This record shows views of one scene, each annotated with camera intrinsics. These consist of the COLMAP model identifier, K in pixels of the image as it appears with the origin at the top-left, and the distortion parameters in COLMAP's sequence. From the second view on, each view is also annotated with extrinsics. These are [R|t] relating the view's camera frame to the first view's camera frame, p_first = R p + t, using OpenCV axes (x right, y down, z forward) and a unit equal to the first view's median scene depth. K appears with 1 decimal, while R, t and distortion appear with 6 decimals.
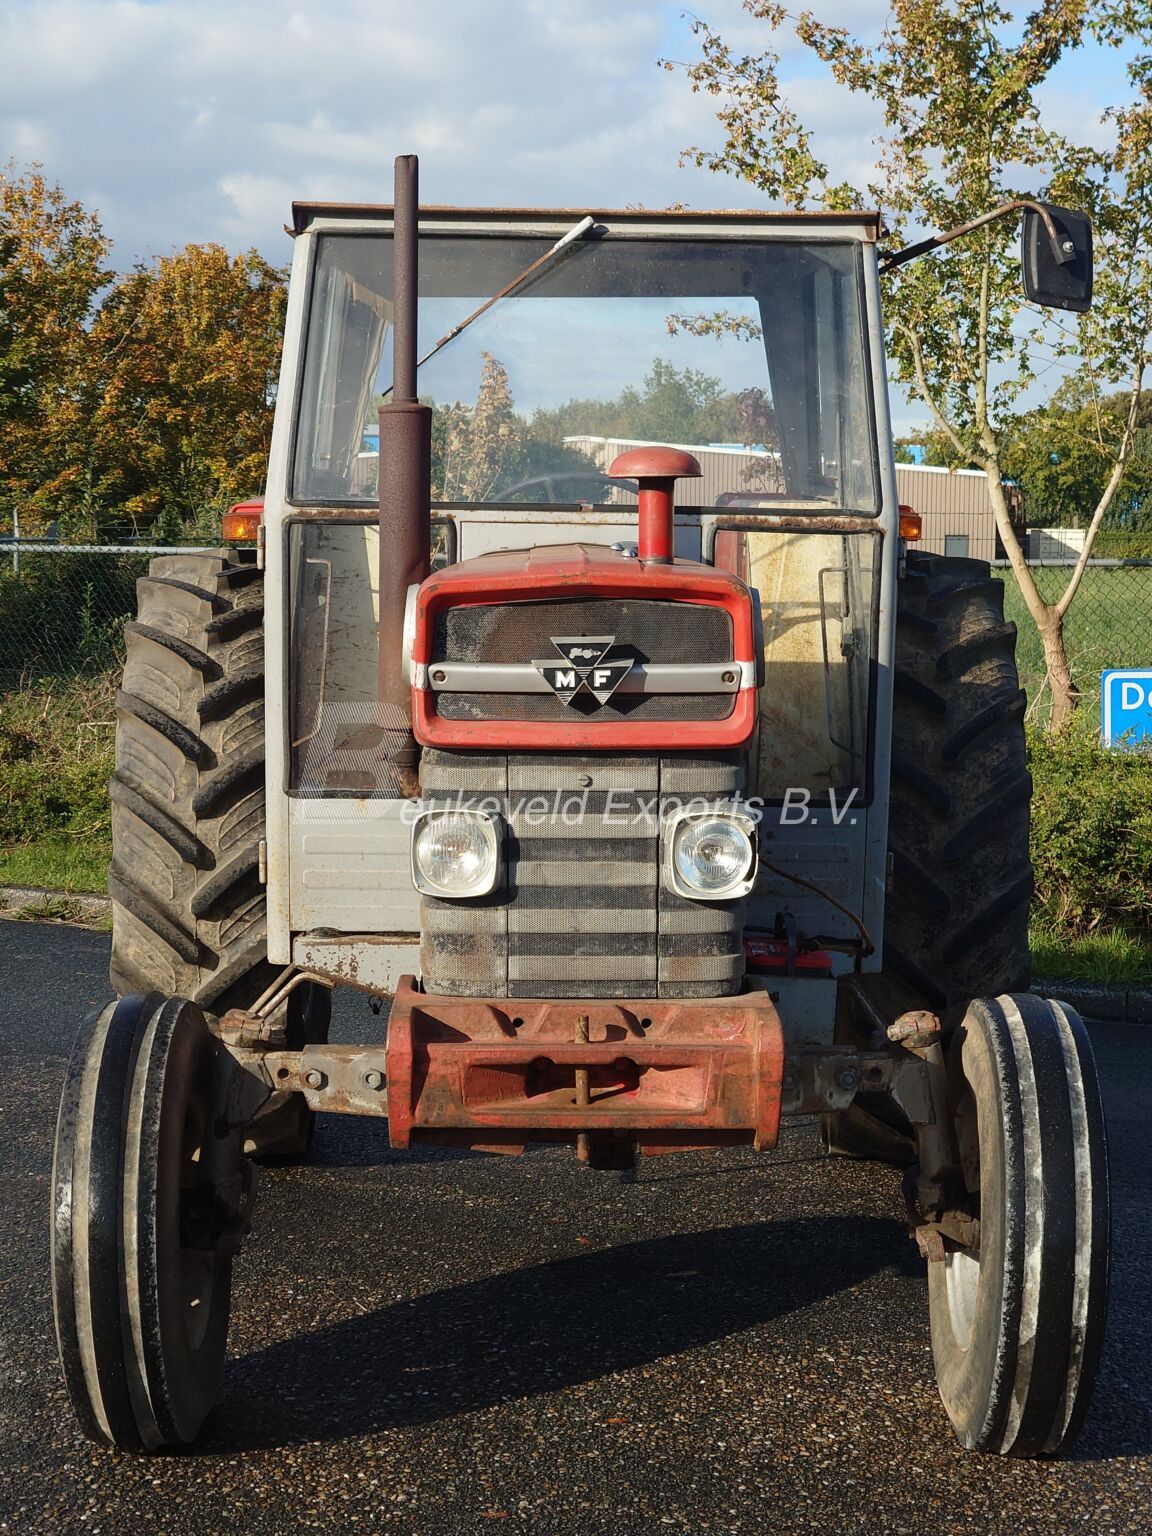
lens RADIAL K [[2784.7, 0, 576.2], [0, 2784.7, 772.6], [0, 0, 1]] dist [-0.006111, 0.000000]
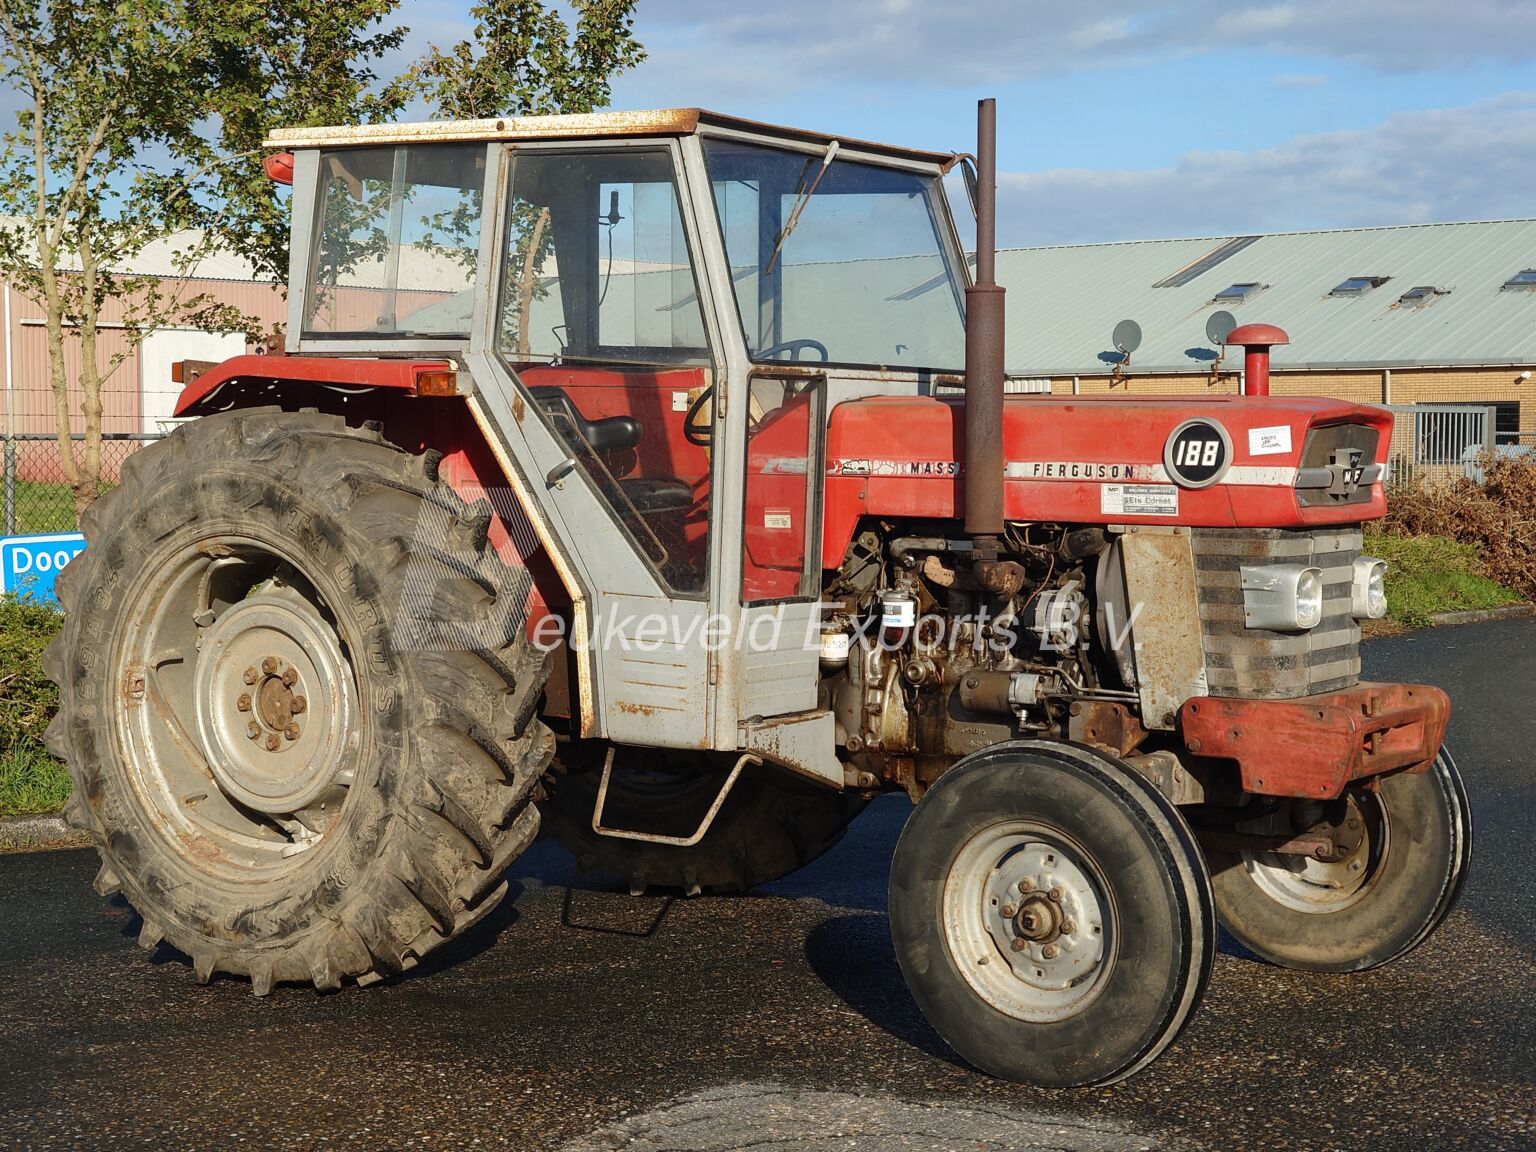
lens RADIAL K [[2784.7, 0, 767.8], [0, 2784.7, 571.9], [0, 0, 1]] dist [-0.006111, 0.000000]
pose [[0.535573, -0.049627, 0.843029, -1.097965], [0.081408, 0.996657, 0.006952, -0.013690], [-0.840556, 0.064906, 0.537822, 0.347900]]
